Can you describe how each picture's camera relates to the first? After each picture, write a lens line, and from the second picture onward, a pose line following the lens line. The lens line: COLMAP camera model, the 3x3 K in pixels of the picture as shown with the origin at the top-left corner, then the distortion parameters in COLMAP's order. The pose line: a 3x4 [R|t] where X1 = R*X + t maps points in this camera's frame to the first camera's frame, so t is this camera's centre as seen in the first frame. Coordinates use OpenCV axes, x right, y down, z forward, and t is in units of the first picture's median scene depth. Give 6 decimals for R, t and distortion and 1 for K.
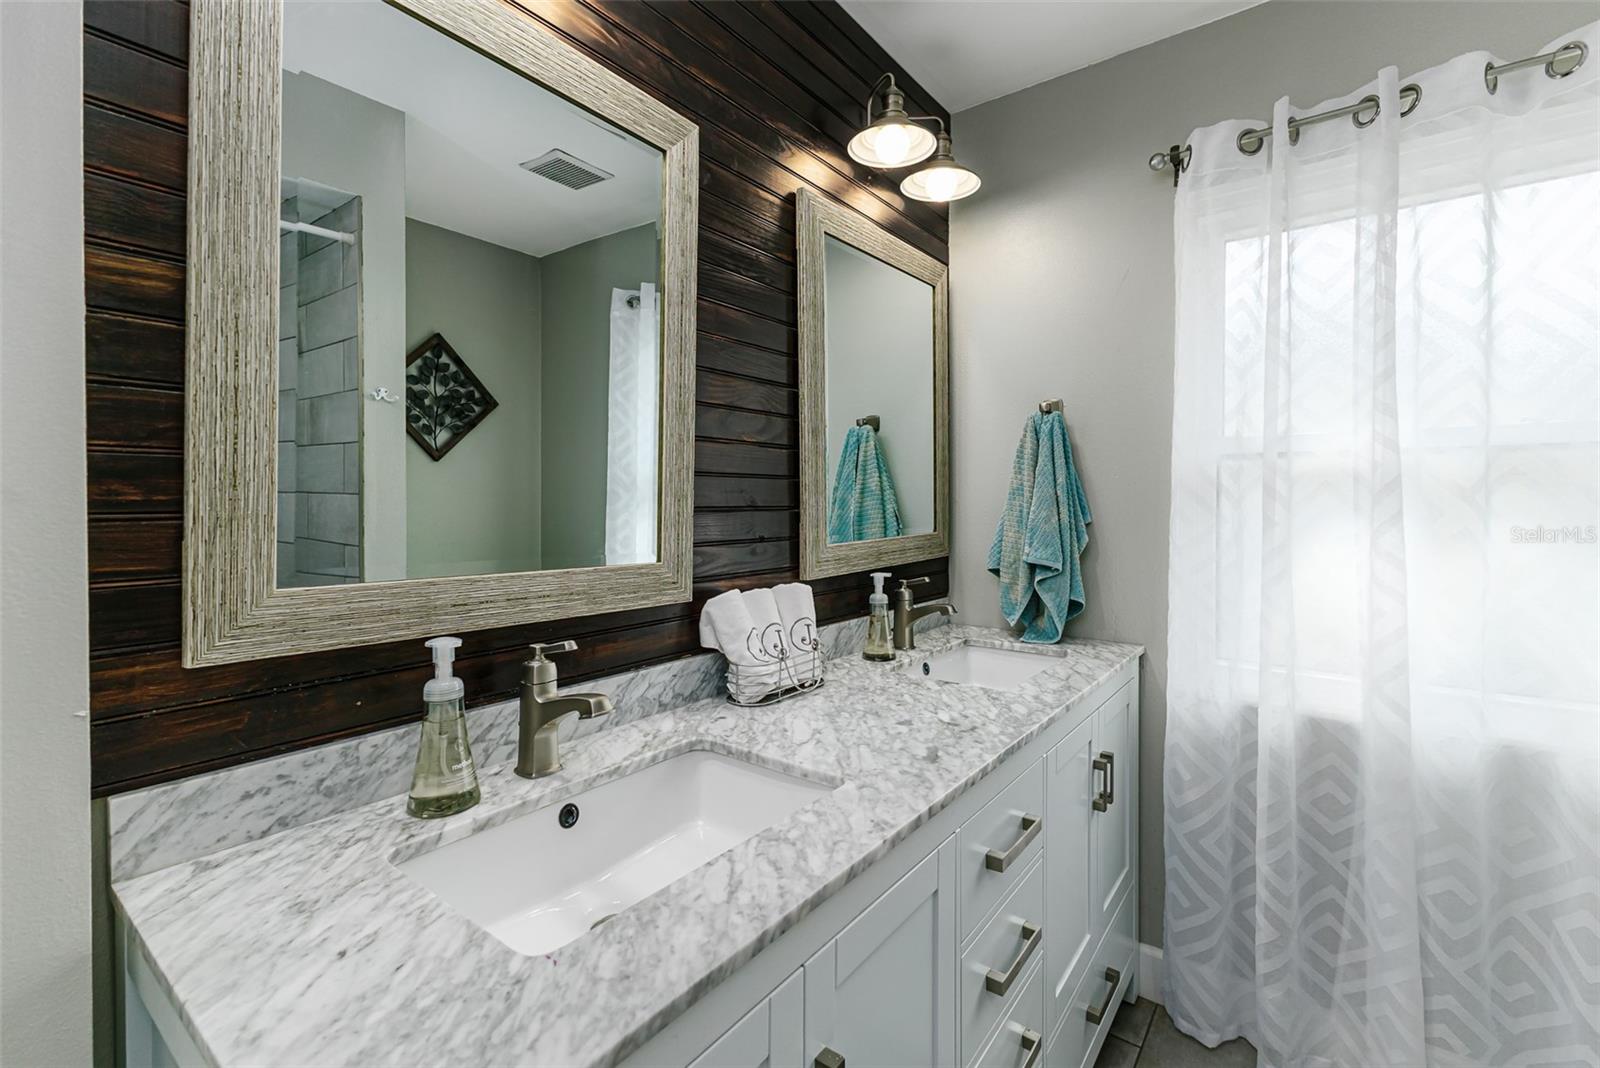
lens RADIAL K [[701.7, 0, 811.8], [0, 701.7, 510.3], [0, 0, 1]] dist [0.012285, -0.002537]
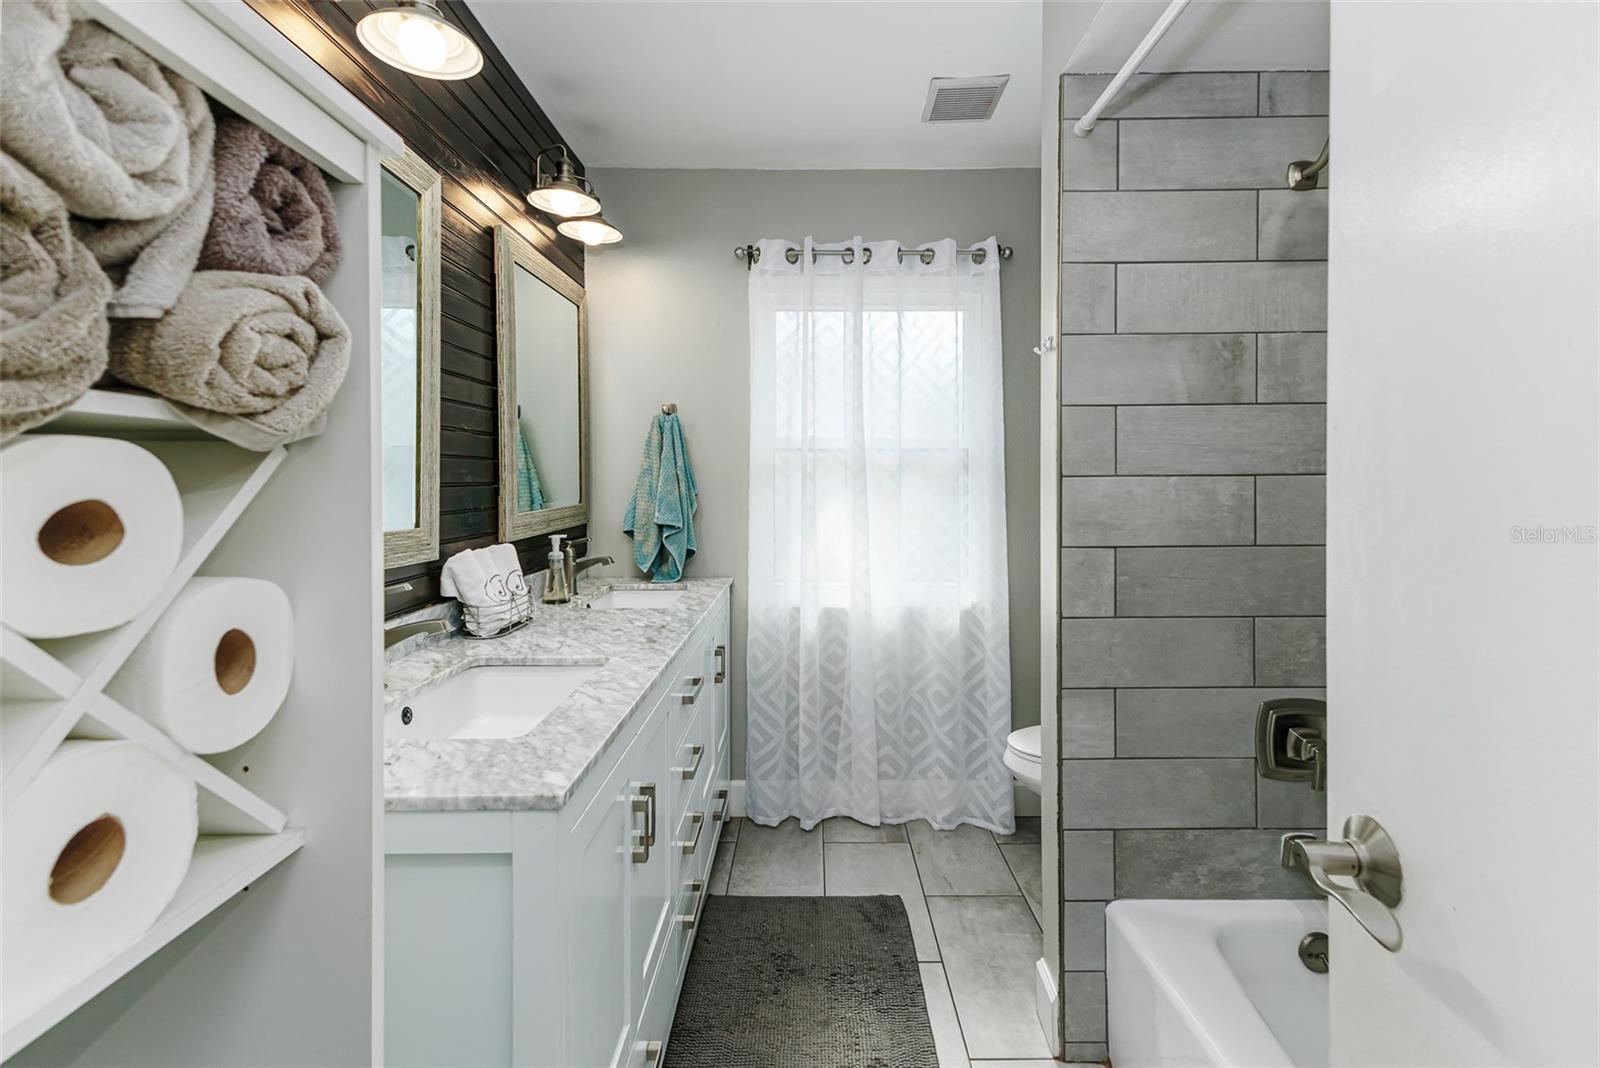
lens RADIAL K [[701.7, 0, 804.2], [0, 701.7, 484.1], [0, 0, 1]] dist [0.012285, -0.002537]
pose [[0.804688, -0.003859, 0.593685, -0.316625], [0.007797, 0.999961, -0.004068, 0.006218], [-0.593646, 0.007903, 0.804687, -0.307572]]
